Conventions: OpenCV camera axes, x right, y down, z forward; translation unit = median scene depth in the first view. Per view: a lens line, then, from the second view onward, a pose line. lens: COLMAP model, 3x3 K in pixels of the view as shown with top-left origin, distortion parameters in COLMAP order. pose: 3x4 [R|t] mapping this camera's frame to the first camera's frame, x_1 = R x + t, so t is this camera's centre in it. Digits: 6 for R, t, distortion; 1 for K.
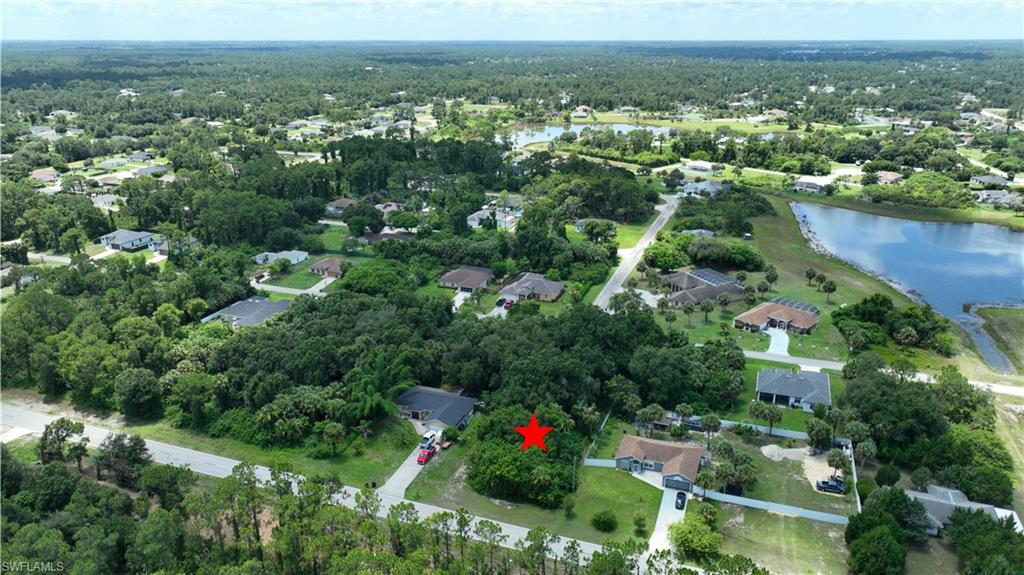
lens RADIAL K [[707.9, 0, 512.0], [0, 707.9, 287.5], [0, 0, 1]] dist [0.002811, 0.009920]
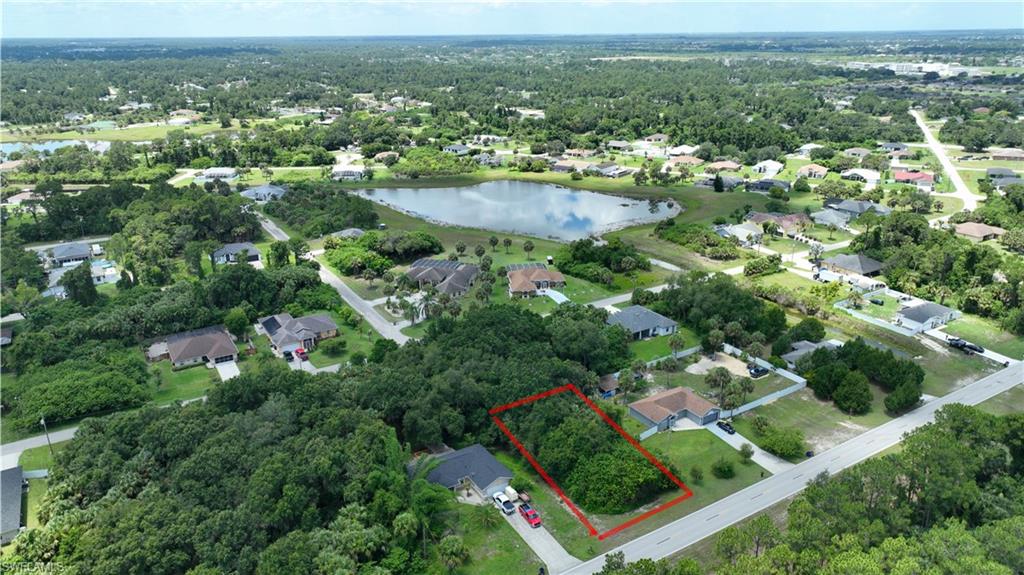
lens RADIAL K [[707.9, 0, 512.0], [0, 707.9, 287.5], [0, 0, 1]] dist [0.002811, 0.009920]
pose [[0.617516, -0.267749, 0.739584, -0.663015], [0.265160, 0.956102, 0.124739, -0.132224], [-0.740516, 0.119079, 0.661405, 0.404577]]
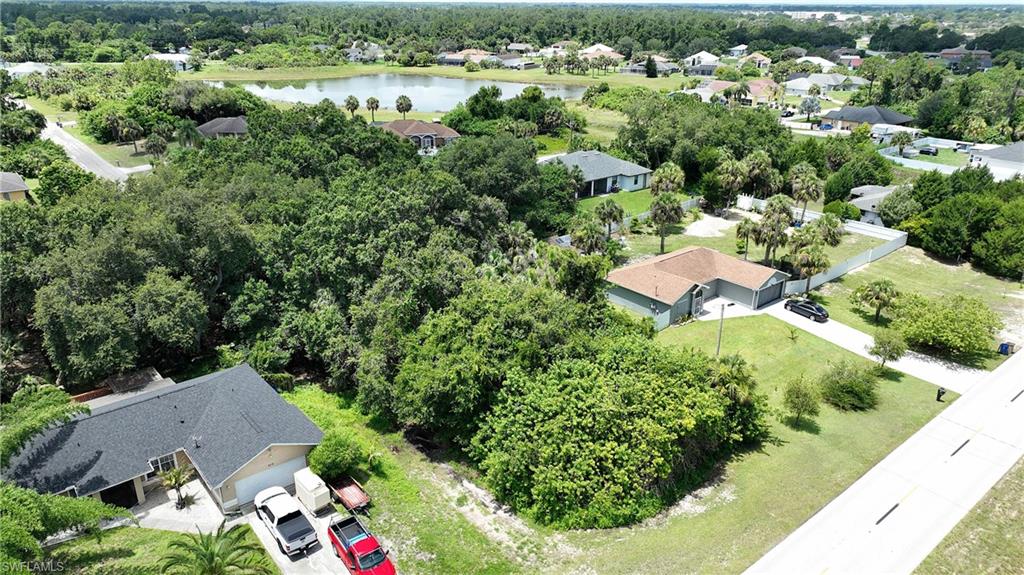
lens RADIAL K [[707.9, 0, 512.0], [0, 707.9, 287.5], [0, 0, 1]] dist [0.002811, 0.009920]
pose [[0.497848, -0.314800, 0.808114, -0.266513], [0.275185, 0.940985, 0.197028, 0.099313], [-0.822448, 0.124291, 0.555095, 0.761281]]
